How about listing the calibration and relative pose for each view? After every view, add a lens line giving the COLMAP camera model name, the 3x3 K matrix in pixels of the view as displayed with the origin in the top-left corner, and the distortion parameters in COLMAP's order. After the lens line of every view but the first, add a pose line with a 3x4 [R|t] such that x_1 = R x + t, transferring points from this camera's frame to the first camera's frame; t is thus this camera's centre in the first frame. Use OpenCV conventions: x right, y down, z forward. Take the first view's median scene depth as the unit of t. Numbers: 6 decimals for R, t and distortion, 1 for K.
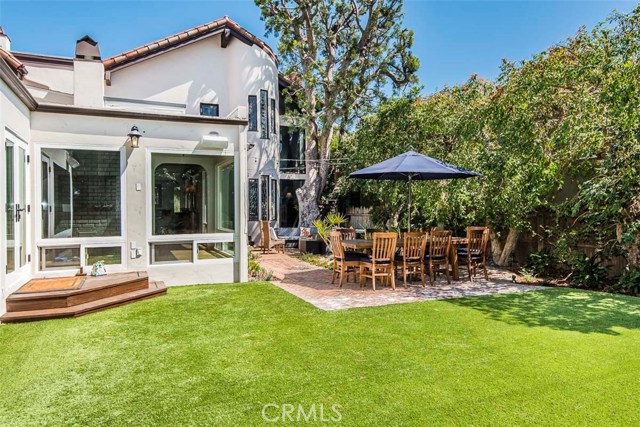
lens RADIAL K [[425.3, 0, 318.4], [0, 425.3, 211.8], [0, 0, 1]] dist [0.003365, -0.005134]
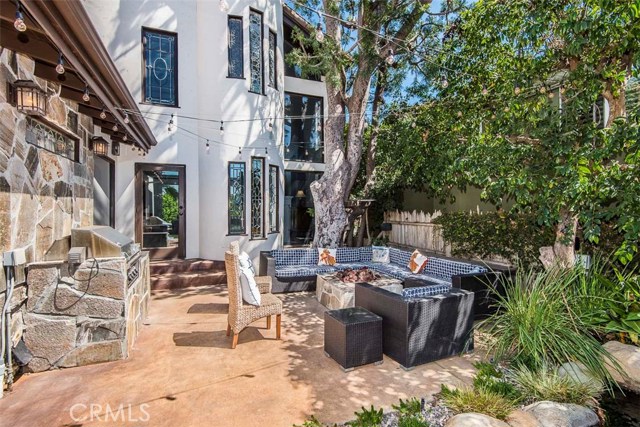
lens RADIAL K [[311.0, 0, 322.5], [0, 311.0, 214.1], [0, 0, 1]] dist [0.000963, 0.000047]
pose [[0.999978, 0.005277, -0.004083, -0.032829], [-0.005253, 0.999968, 0.006033, -0.009275], [0.004114, -0.006011, 0.999973, 0.548954]]
